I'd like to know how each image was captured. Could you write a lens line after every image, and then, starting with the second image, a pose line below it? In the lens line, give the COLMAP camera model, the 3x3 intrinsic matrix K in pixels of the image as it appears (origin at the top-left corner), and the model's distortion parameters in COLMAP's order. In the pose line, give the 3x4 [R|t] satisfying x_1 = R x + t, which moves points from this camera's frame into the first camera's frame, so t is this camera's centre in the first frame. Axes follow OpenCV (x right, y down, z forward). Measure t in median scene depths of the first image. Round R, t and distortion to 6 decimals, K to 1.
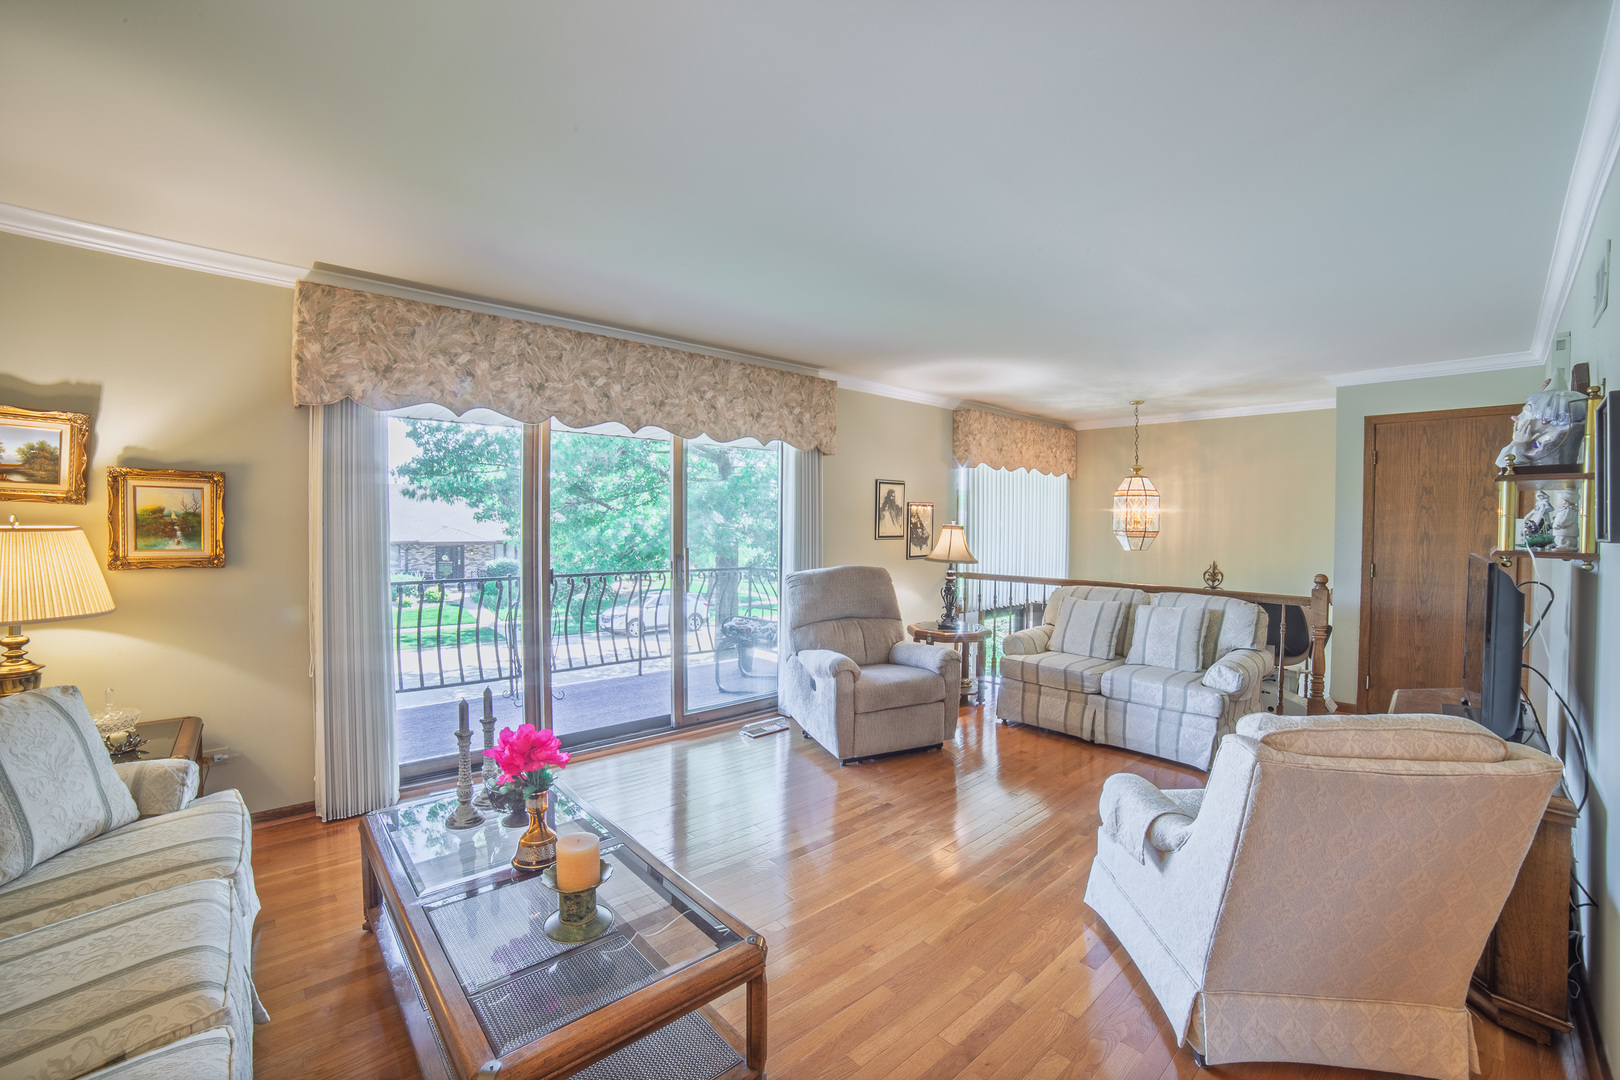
lens RADIAL K [[647.4, 0, 810.0], [0, 647.4, 540.0], [0, 0, 1]] dist [-0.063461, 0.020479]
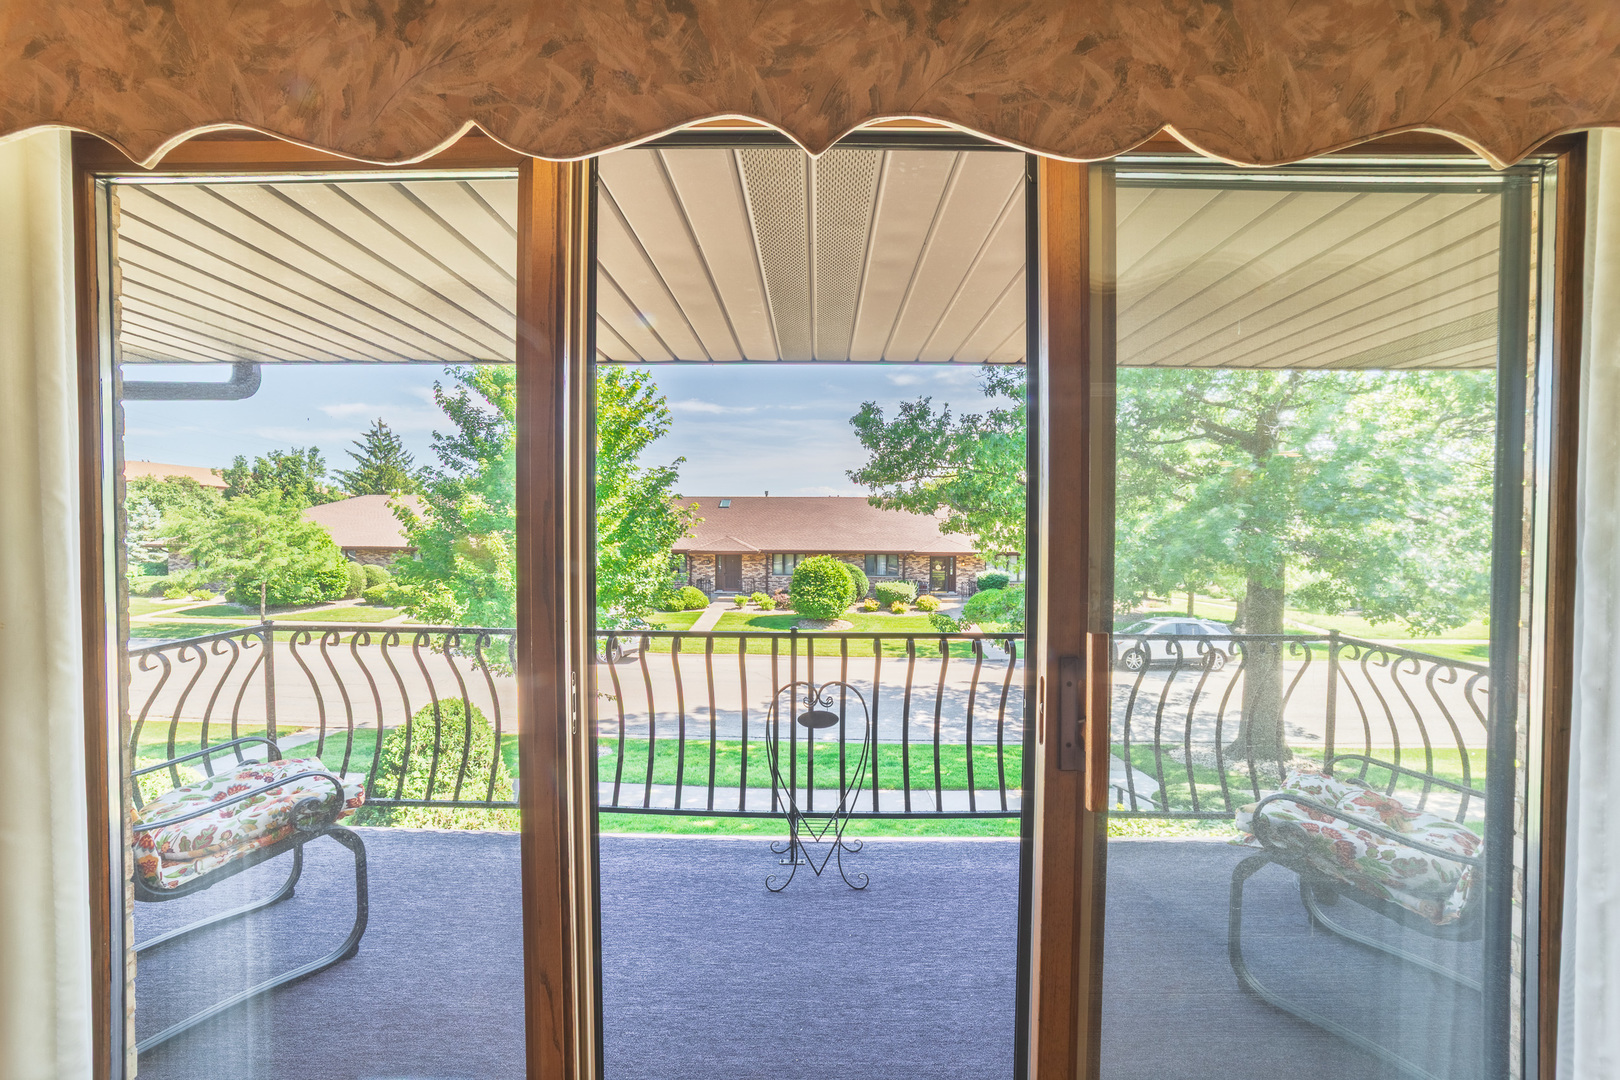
lens RADIAL K [[647.4, 0, 810.0], [0, 647.4, 540.0], [0, 0, 1]] dist [-0.063461, 0.020479]
pose [[0.729709, 0.007127, -0.683721, -0.023377], [-0.018805, 0.999777, -0.009648, -0.004398], [0.683499, 0.019897, 0.729680, 0.167629]]
